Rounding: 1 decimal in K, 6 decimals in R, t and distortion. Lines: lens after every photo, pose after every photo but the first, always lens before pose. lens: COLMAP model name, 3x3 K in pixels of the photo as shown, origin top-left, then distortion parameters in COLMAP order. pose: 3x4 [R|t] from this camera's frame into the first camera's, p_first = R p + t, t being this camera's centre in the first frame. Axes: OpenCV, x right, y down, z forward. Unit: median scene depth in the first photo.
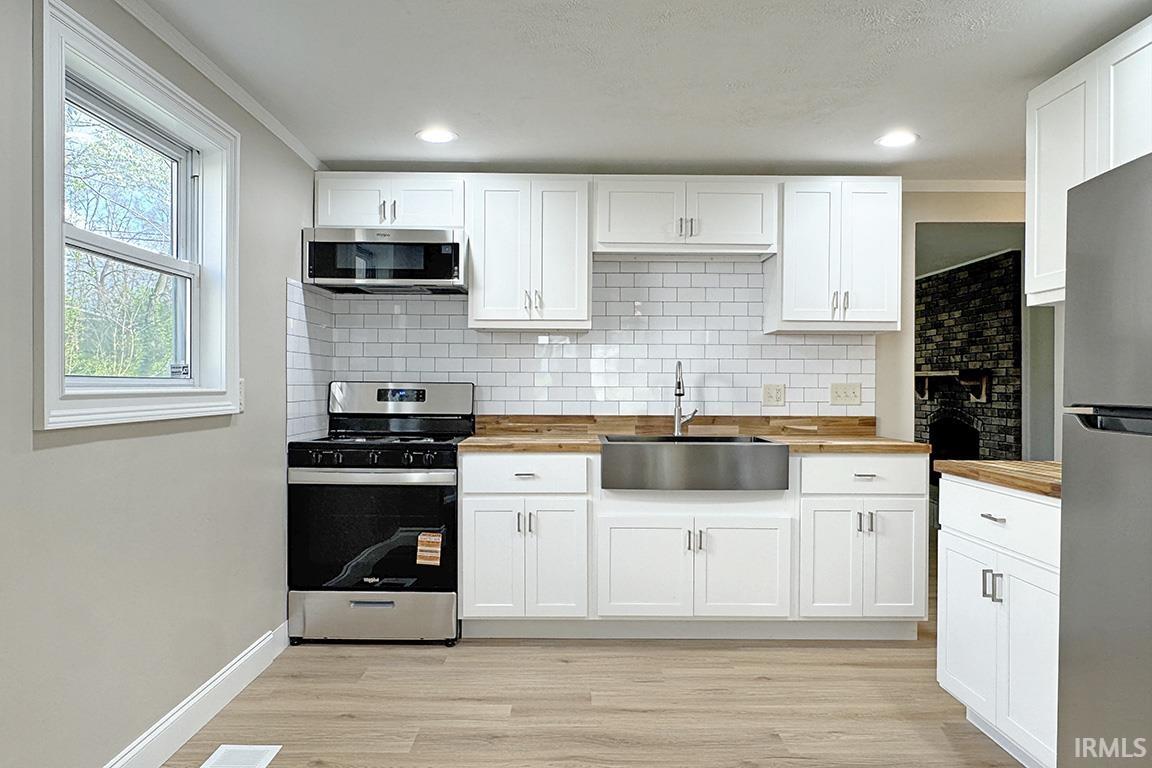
lens RADIAL K [[743.2, 0, 576.0], [0, 743.2, 384.0], [0, 0, 1]] dist [0.000268, -0.000148]
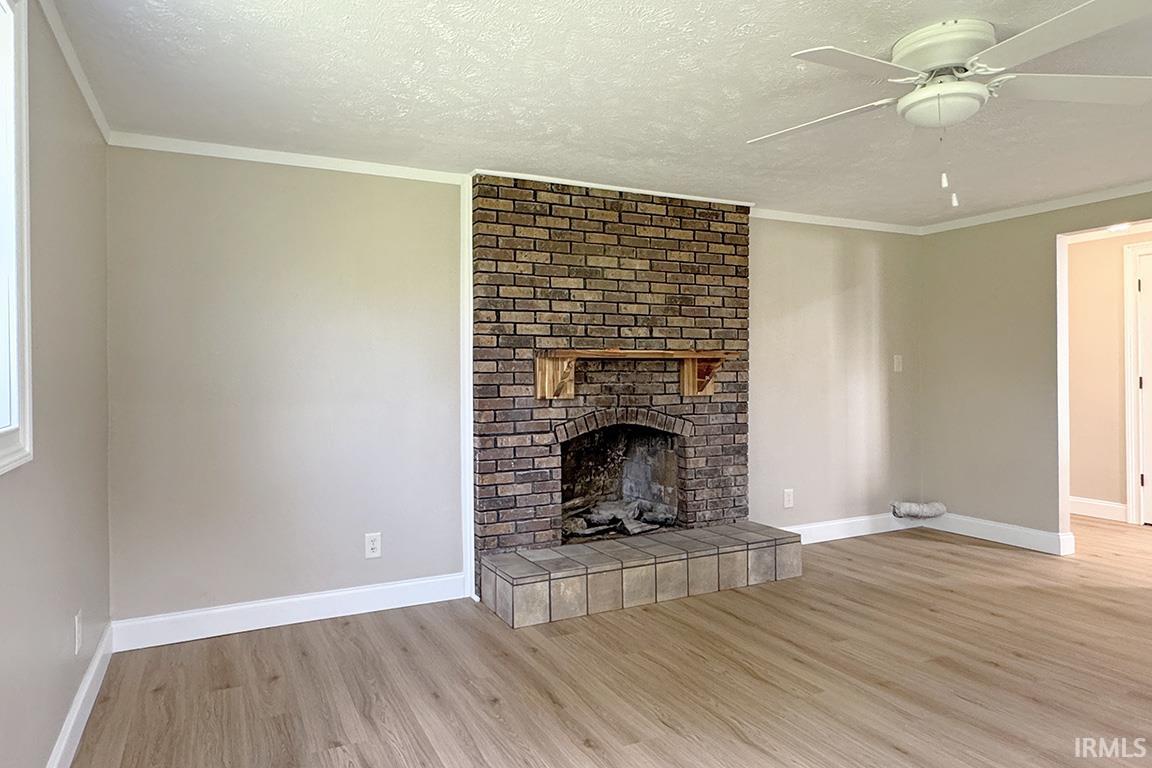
lens RADIAL K [[680.3, 0, 528.1], [0, 680.3, 368.6], [0, 0, 1]] dist [0.000384, -0.000398]
pose [[-0.412942, 0.001021, 0.910757, 0.012364], [0.003688, 0.999993, 0.000551, -0.005051], [-0.910750, 0.003586, -0.412943, 2.425975]]
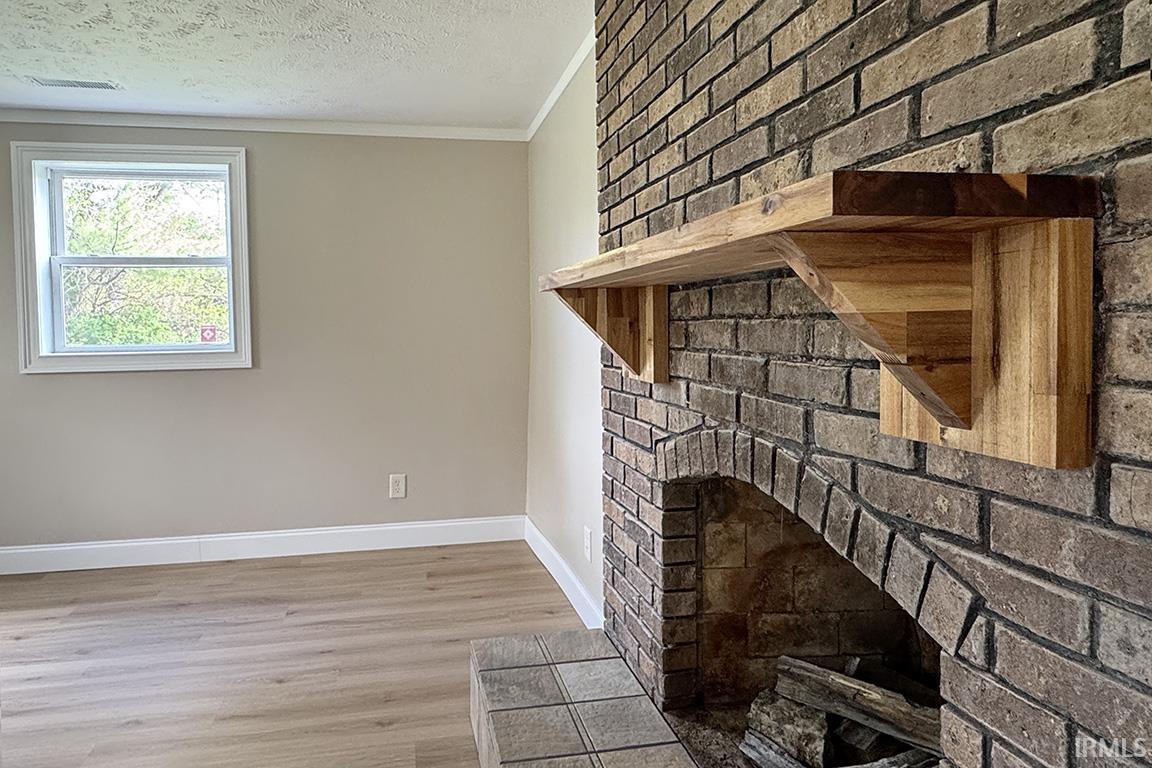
lens RADIAL K [[684.9, 0, 528.3], [0, 684.9, 359.8], [0, 0, 1]] dist [0.001229, 0.000832]
pose [[0.984025, -0.025098, 0.176254, 0.764865], [0.016924, 0.998717, 0.047727, 0.003817], [-0.177225, -0.043981, 0.983187, 1.529375]]
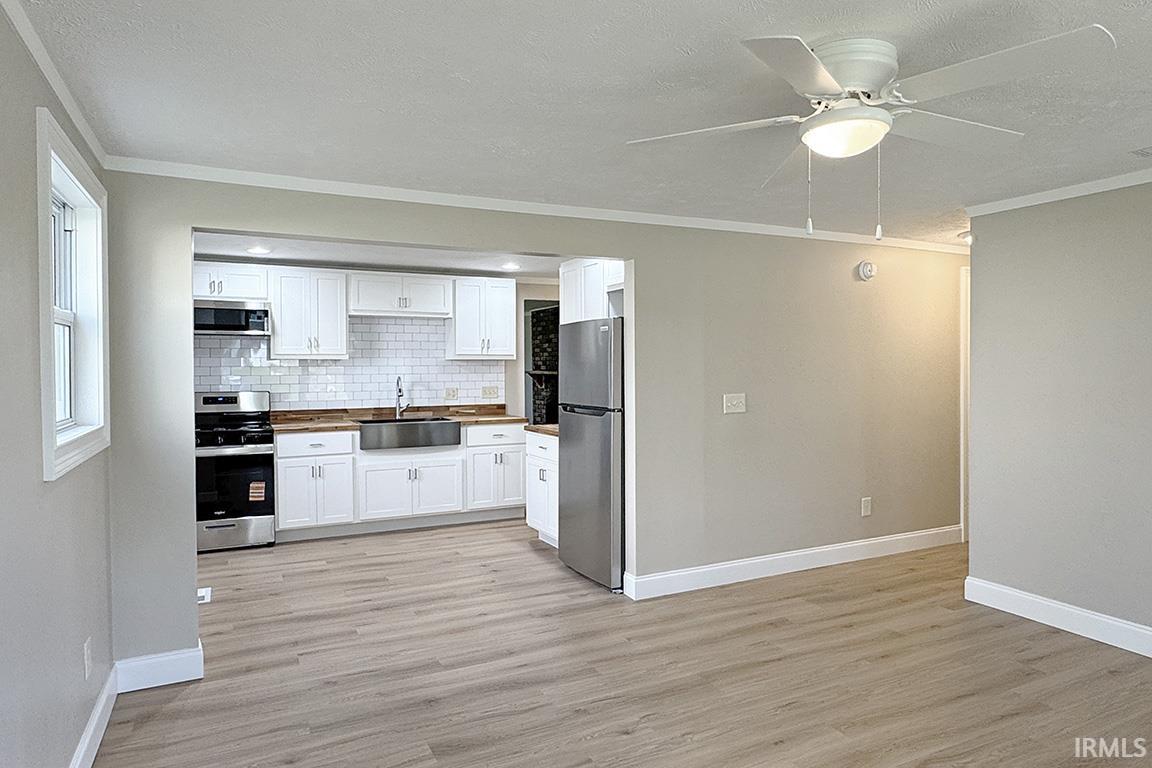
lens RADIAL K [[697.5, 0, 576.0], [0, 697.5, 384.0], [0, 0, 1]] dist [-0.002593, 0.000121]
pose [[0.899415, -0.020888, 0.436596, -0.208661], [0.009210, 0.999541, 0.028848, -0.057720], [-0.436999, -0.021925, 0.899195, -0.680160]]
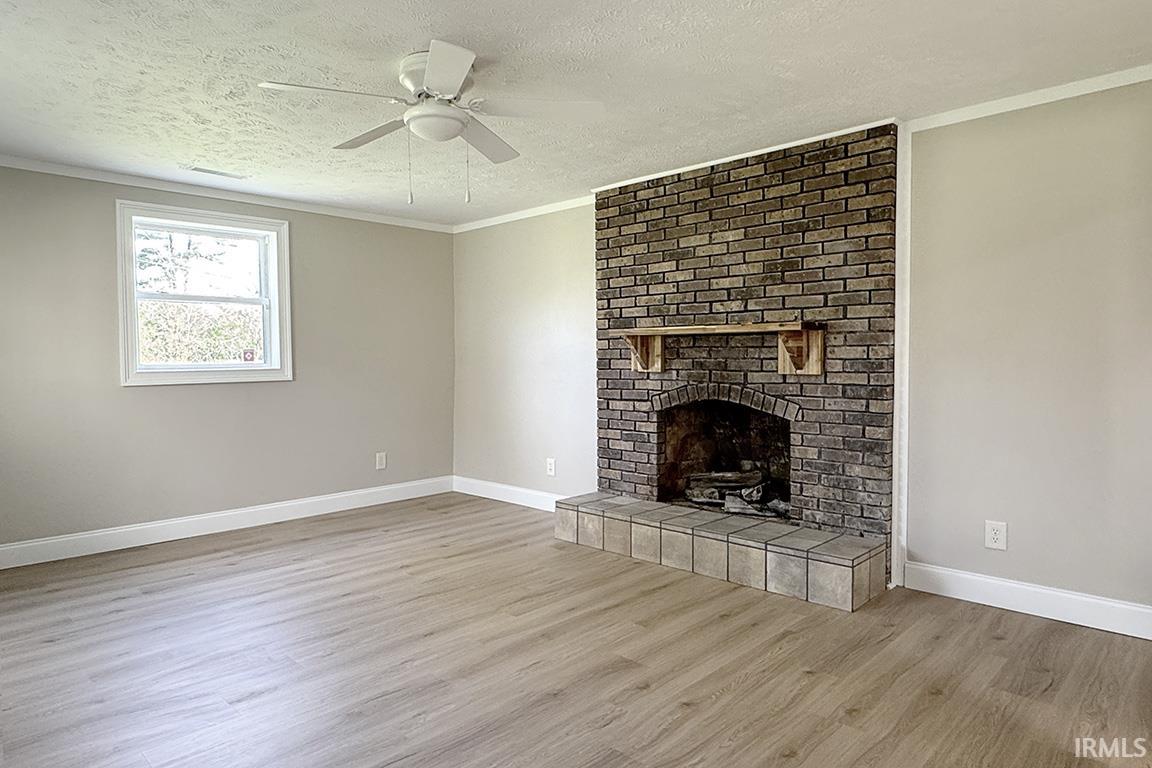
lens RADIAL K [[685.6, 0, 539.8], [0, 685.6, 384.2], [0, 0, 1]] dist [-0.002525, -0.000310]
pose [[0.716027, -0.037853, 0.697045, -0.025284], [0.010142, 0.998987, 0.043832, 0.008774], [-0.697999, -0.024315, 0.715686, 1.260535]]
